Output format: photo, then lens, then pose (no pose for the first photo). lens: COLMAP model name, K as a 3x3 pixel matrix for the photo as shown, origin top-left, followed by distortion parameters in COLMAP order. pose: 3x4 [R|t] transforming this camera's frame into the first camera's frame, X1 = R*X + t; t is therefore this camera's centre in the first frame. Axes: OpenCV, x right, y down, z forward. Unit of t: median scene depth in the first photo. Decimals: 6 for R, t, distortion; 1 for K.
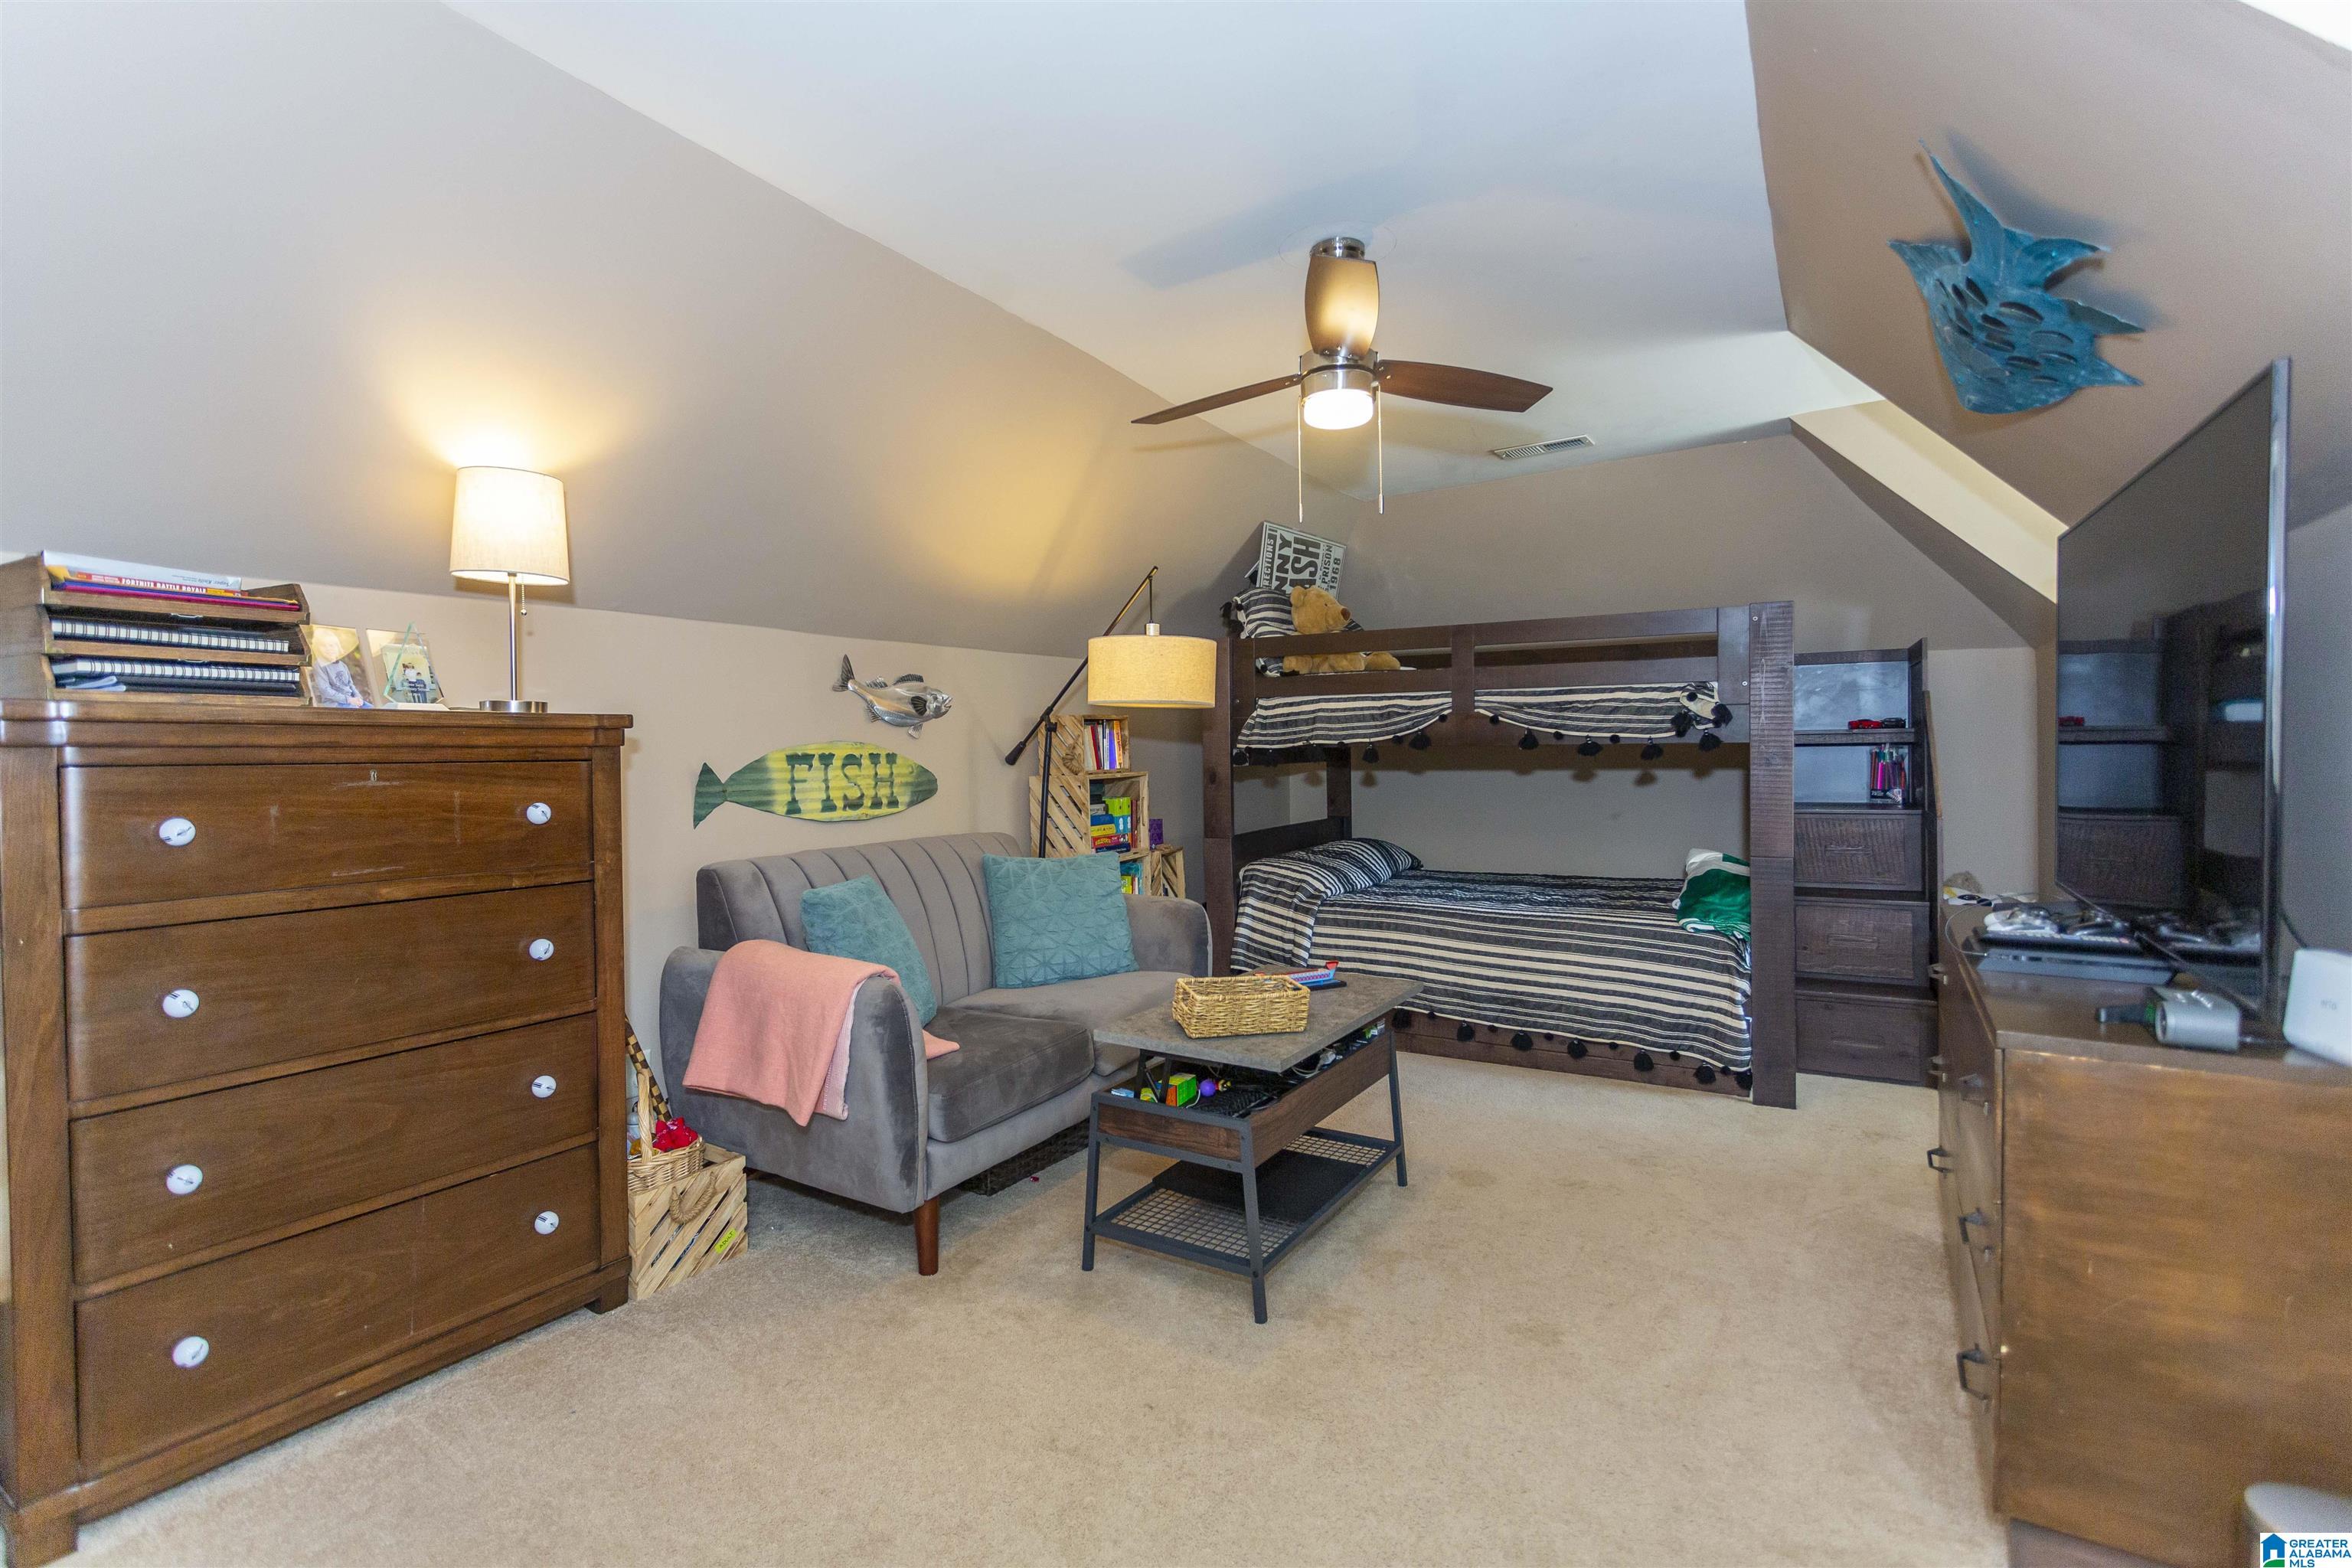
lens RADIAL K [[1116.0, 0, 1172.4], [0, 1116.0, 777.1], [0, 0, 1]] dist [0.003209, -0.001753]
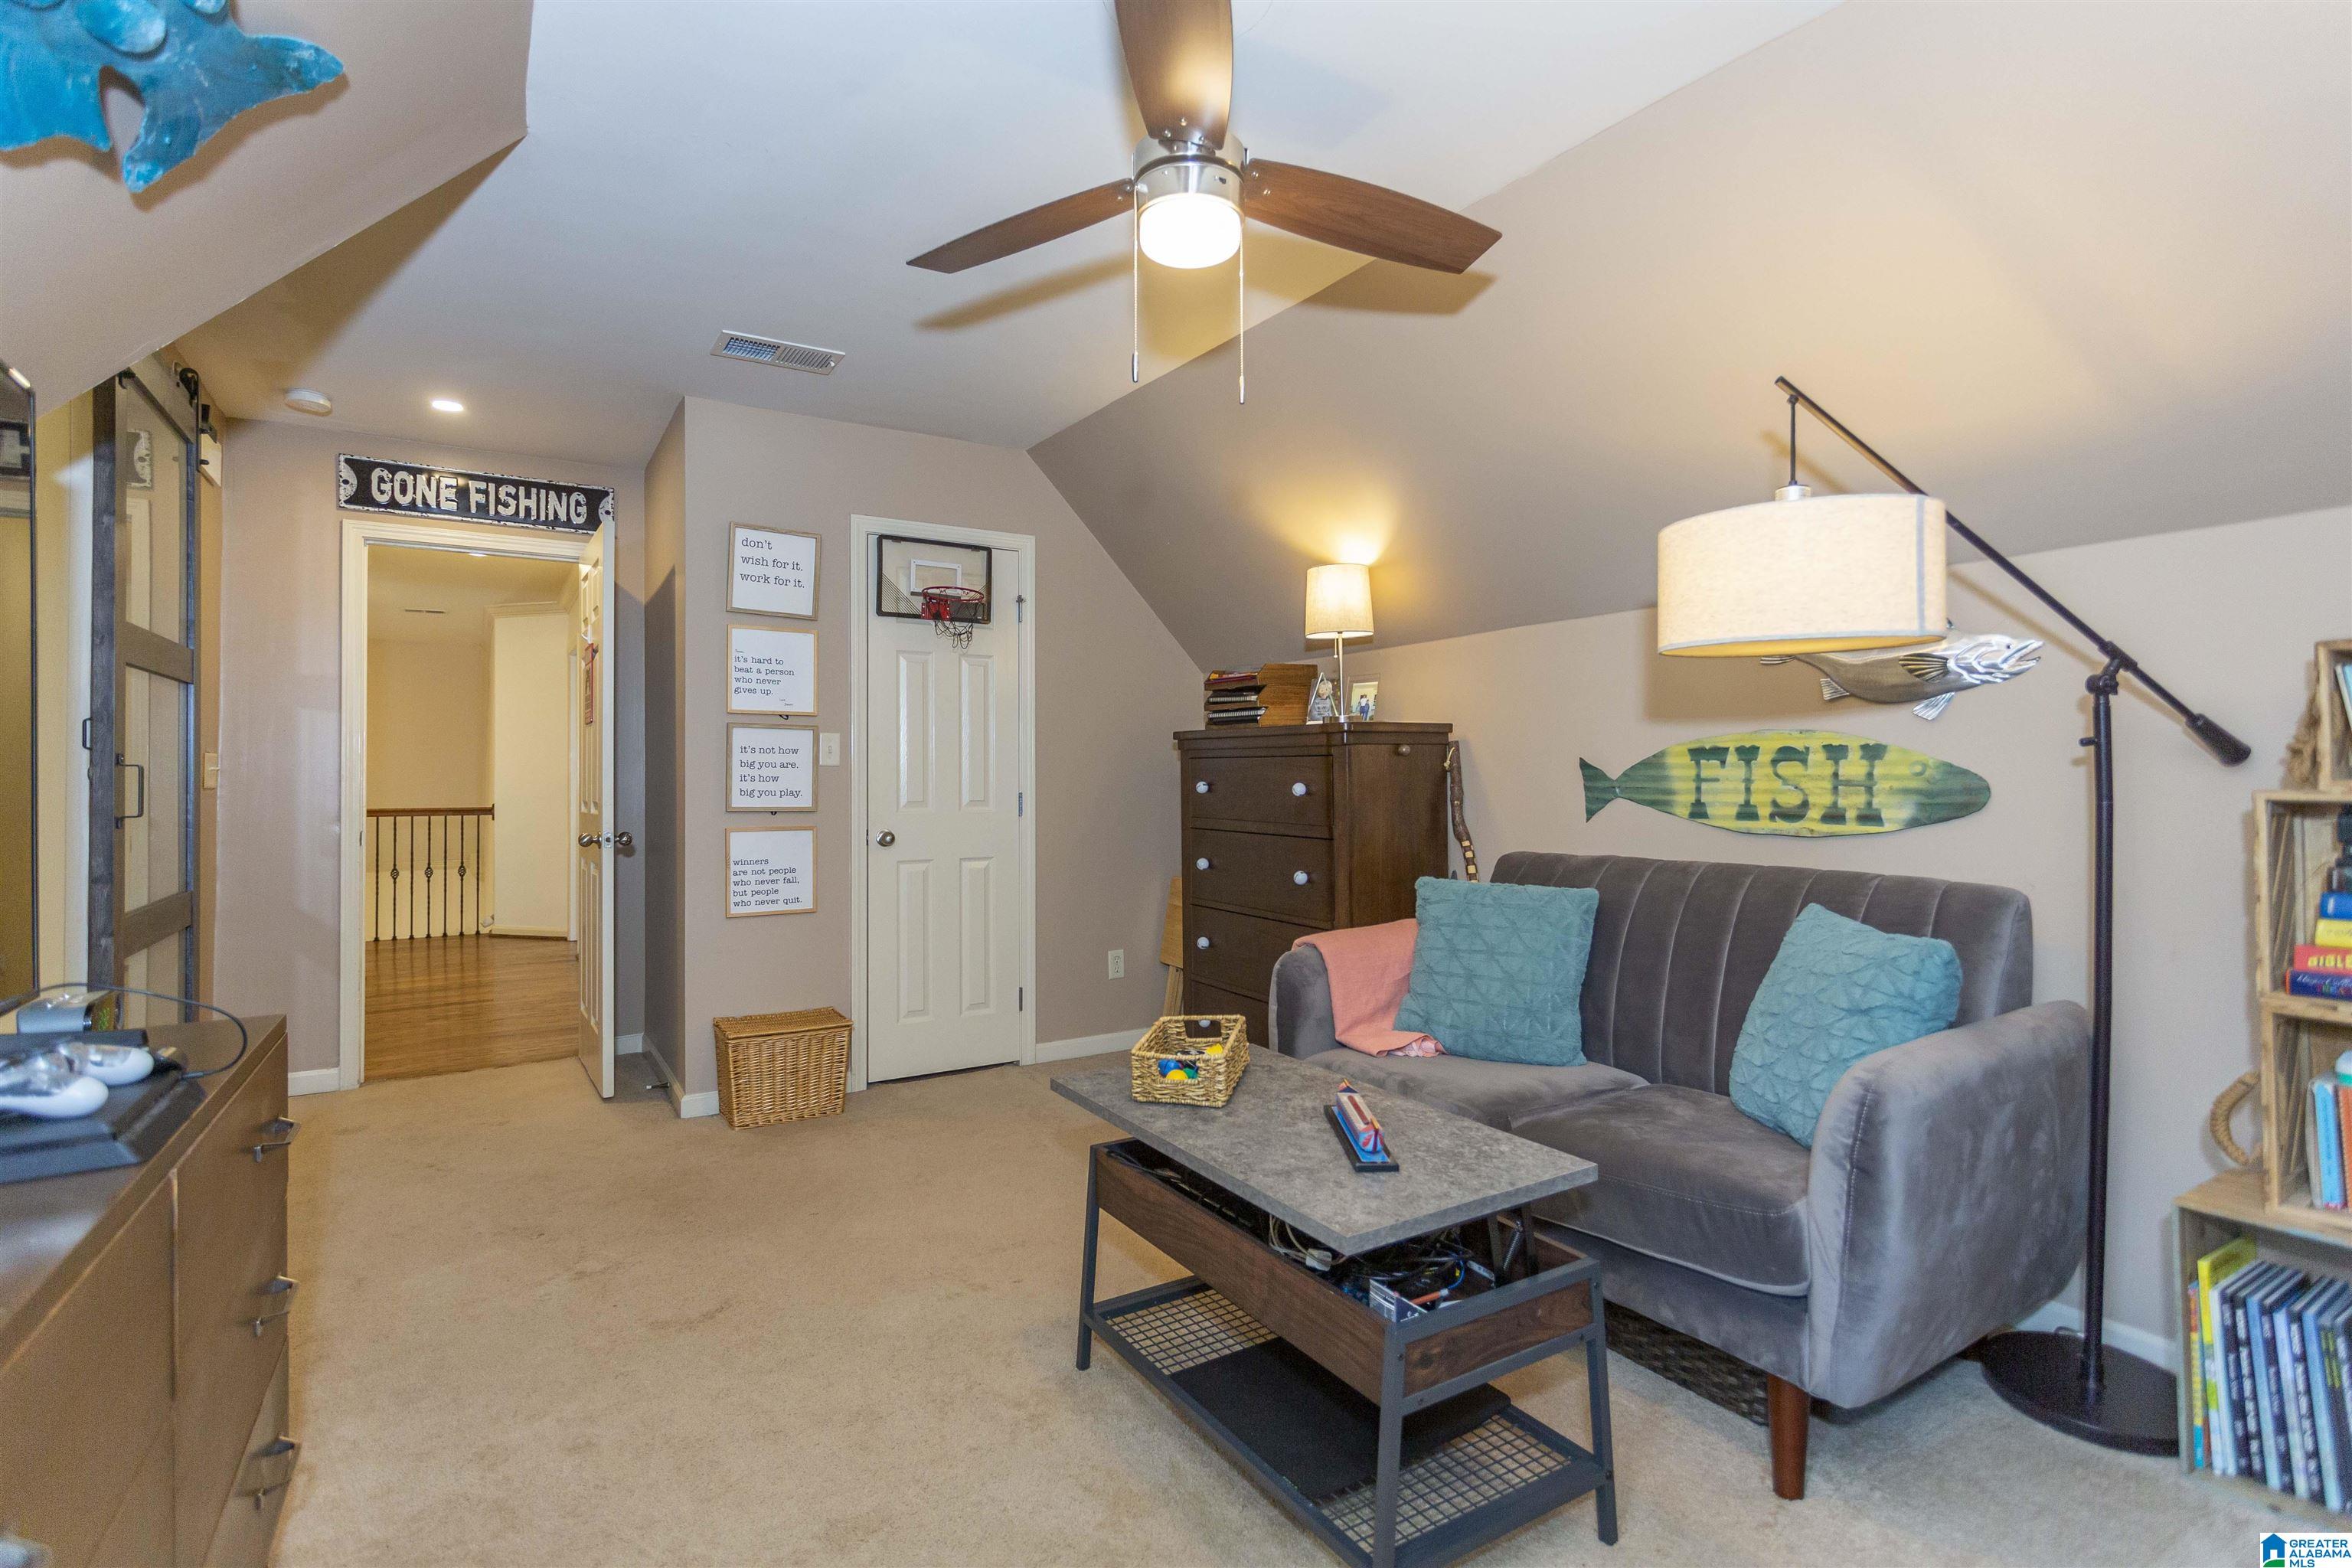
lens RADIAL K [[1116.0, 0, 1176.8], [0, 1116.0, 769.1], [0, 0, 1]] dist [0.003209, -0.001753]
pose [[-0.448312, 0.004827, -0.893864, 0.582602], [-0.016837, 0.999762, 0.013843, -0.009253], [0.893719, 0.021256, -0.448124, 1.002280]]
